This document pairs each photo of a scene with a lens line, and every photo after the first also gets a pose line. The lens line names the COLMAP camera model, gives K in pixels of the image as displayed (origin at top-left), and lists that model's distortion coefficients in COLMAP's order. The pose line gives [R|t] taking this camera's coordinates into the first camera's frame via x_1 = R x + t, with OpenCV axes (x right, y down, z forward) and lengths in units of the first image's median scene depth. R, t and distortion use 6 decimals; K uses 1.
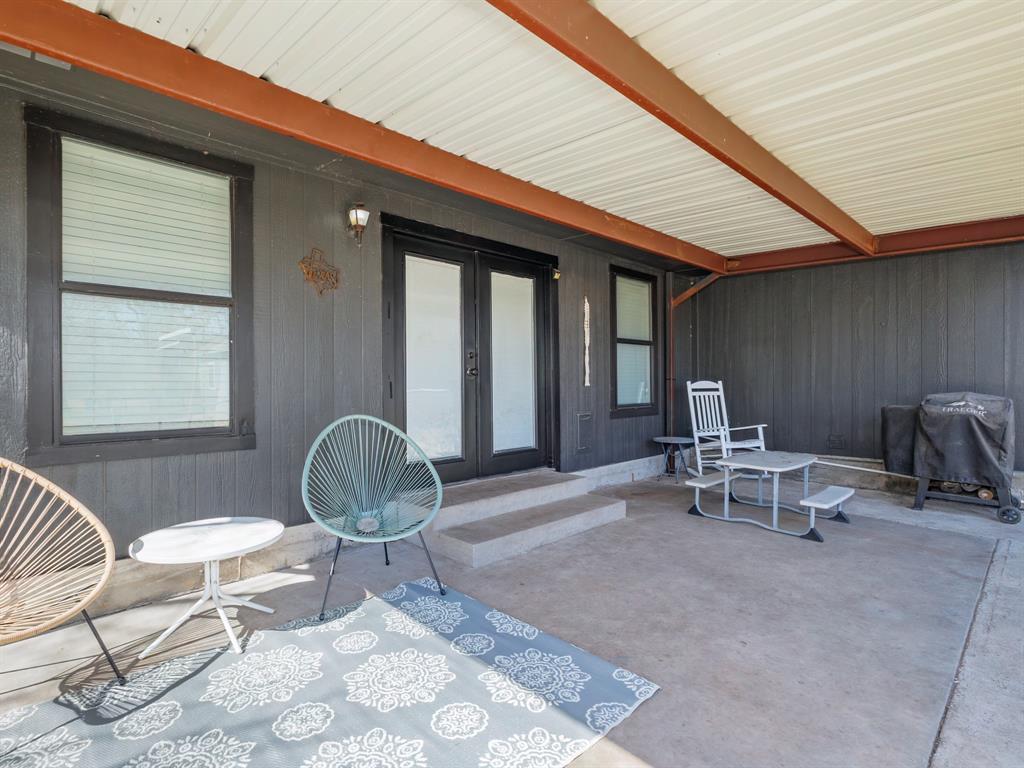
lens RADIAL K [[527.2, 0, 512.0], [0, 527.2, 384.0], [0, 0, 1]] dist [0.002860, -0.000029]
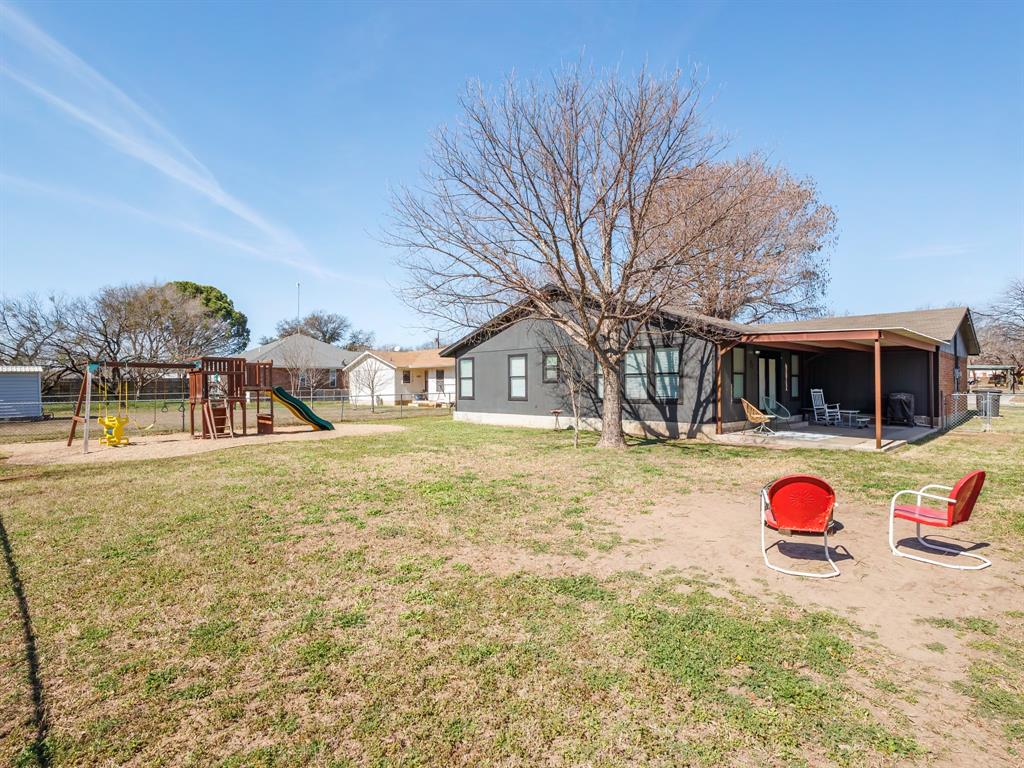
lens RADIAL K [[527.2, 0, 512.0], [0, 527.2, 384.0], [0, 0, 1]] dist [0.002860, -0.000029]
pose [[0.999990, 0.003442, -0.002971, -1.762017], [-0.003454, 0.999985, -0.004145, -0.021757], [0.002957, 0.004156, 0.999987, -2.577822]]
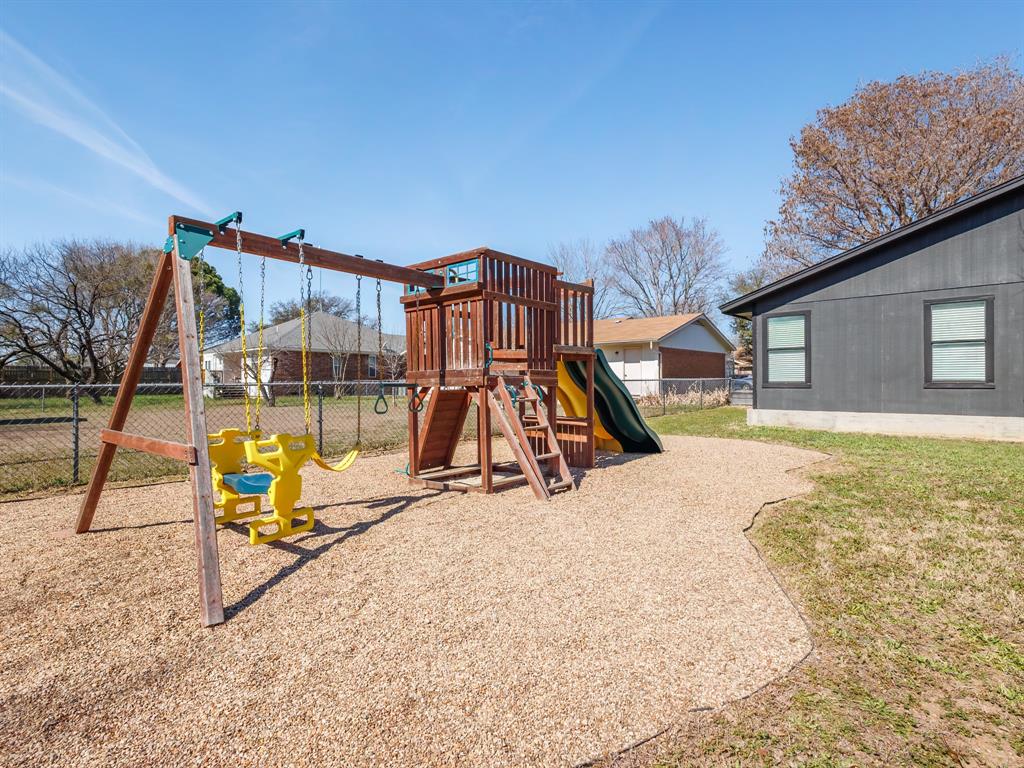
lens RADIAL K [[527.2, 0, 512.0], [0, 527.2, 384.0], [0, 0, 1]] dist [0.002860, -0.000029]
pose [[0.998260, 0.004560, 0.058787, -3.607727], [-0.004704, 0.999986, 0.002302, 0.075007], [-0.058775, -0.002575, 0.998268, -0.503924]]
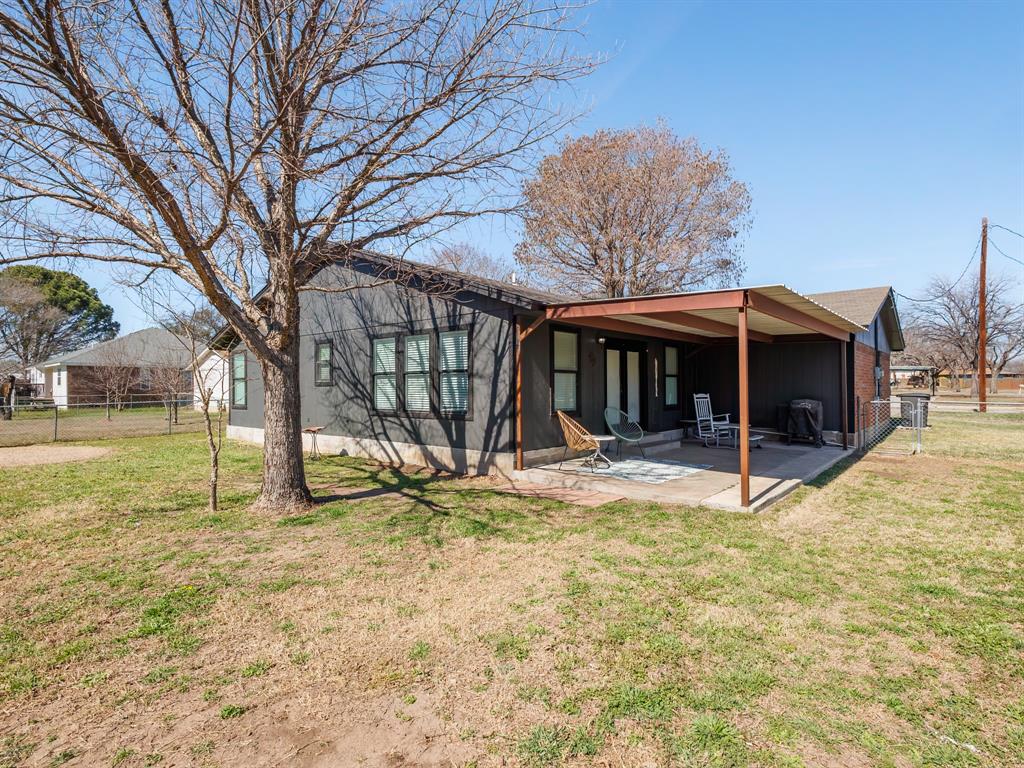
lens RADIAL K [[527.2, 0, 512.0], [0, 527.2, 384.0], [0, 0, 1]] dist [0.002860, -0.000029]
pose [[0.995958, 0.003115, 0.089769, -0.800830], [-0.002502, 0.999973, -0.006947, -0.038784], [-0.089788, 0.006694, 0.995938, -1.435438]]
